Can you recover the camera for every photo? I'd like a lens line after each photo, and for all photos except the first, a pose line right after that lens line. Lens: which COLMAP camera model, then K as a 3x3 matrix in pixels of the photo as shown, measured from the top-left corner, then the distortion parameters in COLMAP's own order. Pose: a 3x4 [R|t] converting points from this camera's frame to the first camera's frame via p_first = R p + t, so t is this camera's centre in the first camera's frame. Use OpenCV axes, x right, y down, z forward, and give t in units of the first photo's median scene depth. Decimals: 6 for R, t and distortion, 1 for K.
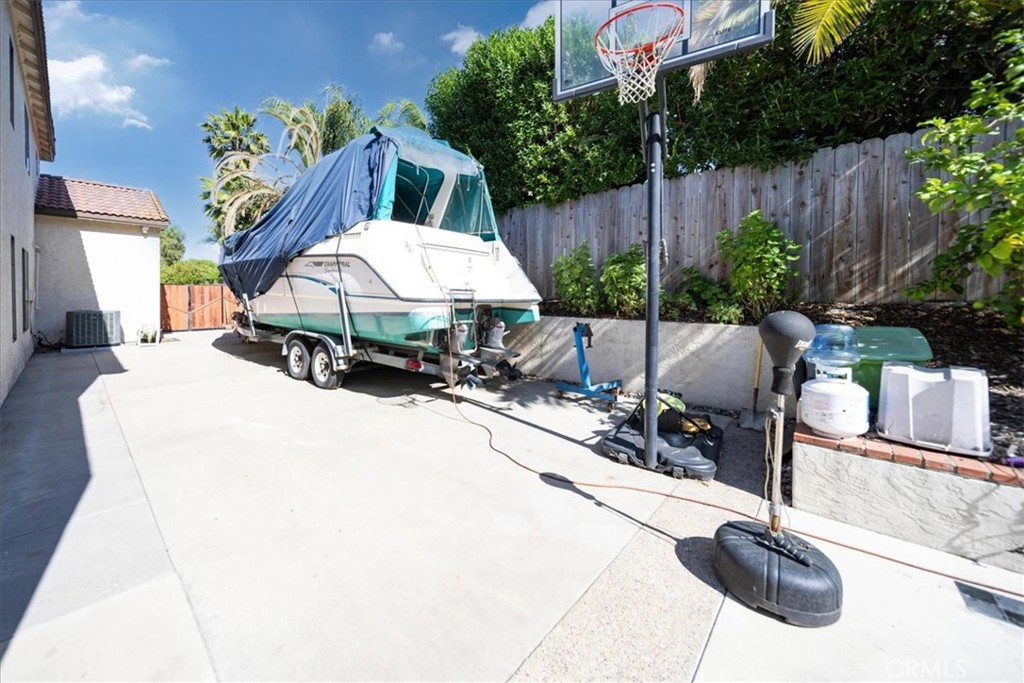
lens RADIAL K [[377.8, 0, 507.2], [0, 377.8, 326.3], [0, 0, 1]] dist [-0.000096, 0.000061]
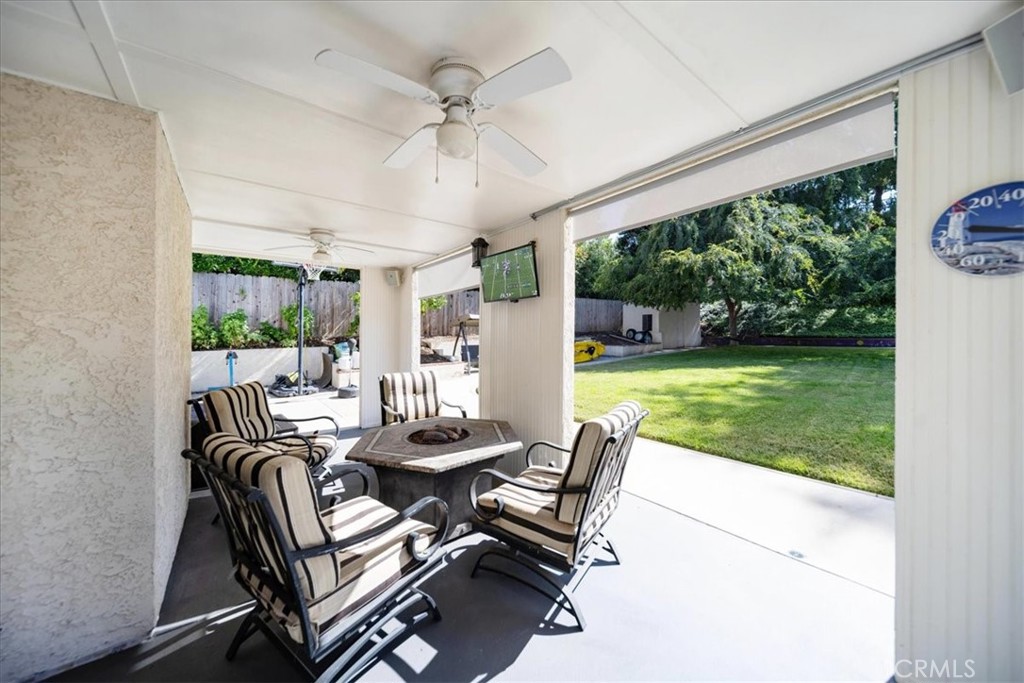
lens RADIAL K [[377.8, 0, 507.2], [0, 377.8, 326.3], [0, 0, 1]] dist [-0.000096, 0.000061]
pose [[0.230257, -0.003432, 0.973124, -1.374029], [0.070518, 0.997424, -0.013168, -0.014675], [-0.970572, 0.071654, 0.229905, -0.848940]]
